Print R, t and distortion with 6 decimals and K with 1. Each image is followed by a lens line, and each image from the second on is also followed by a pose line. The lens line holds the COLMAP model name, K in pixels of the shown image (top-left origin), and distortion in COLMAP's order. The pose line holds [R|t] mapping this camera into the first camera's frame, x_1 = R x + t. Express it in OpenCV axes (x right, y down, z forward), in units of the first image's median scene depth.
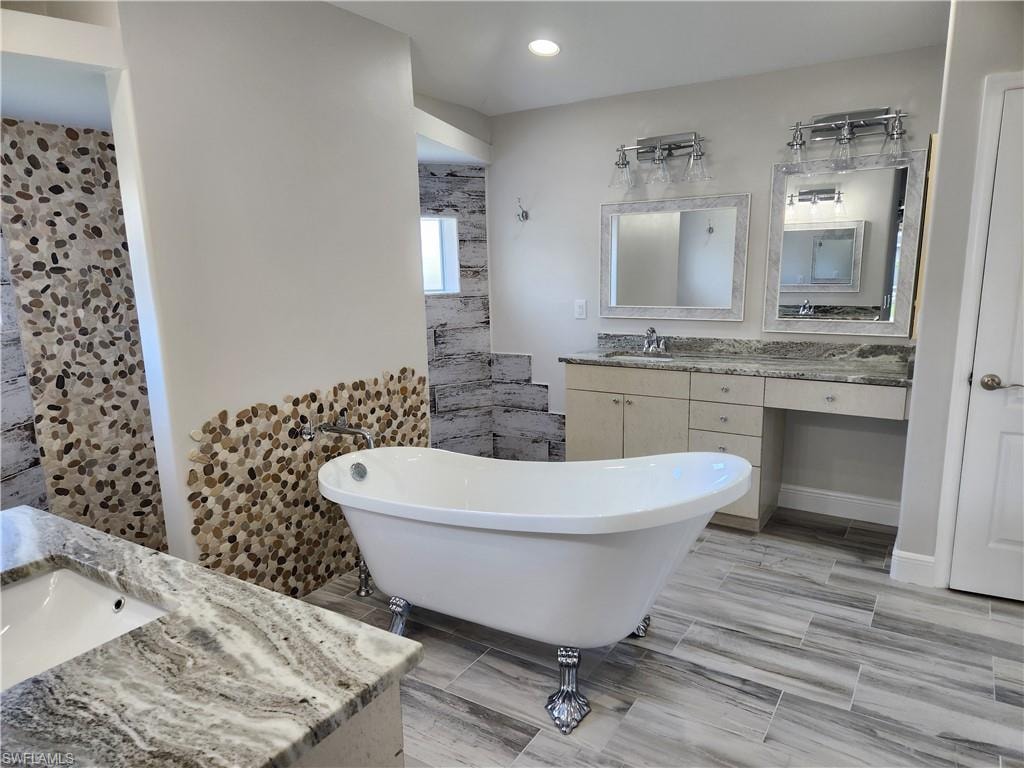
lens RADIAL K [[683.7, 0, 516.9], [0, 683.7, 388.7], [0, 0, 1]] dist [0.067922, -0.056459]
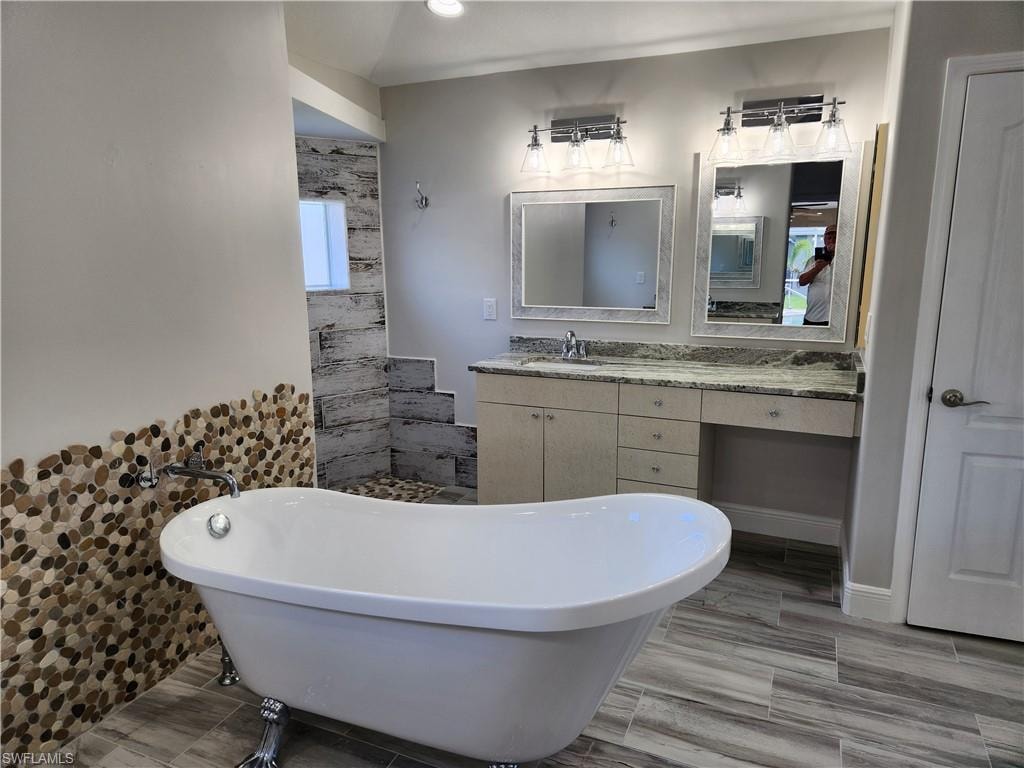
lens RADIAL K [[683.7, 0, 515.7], [0, 683.7, 374.9], [0, 0, 1]] dist [0.067922, -0.056459]
pose [[0.987962, -0.014727, 0.153993, -0.016871], [0.015155, 0.999884, -0.001611, -0.040300], [-0.153951, 0.003926, 0.988071, 0.165866]]
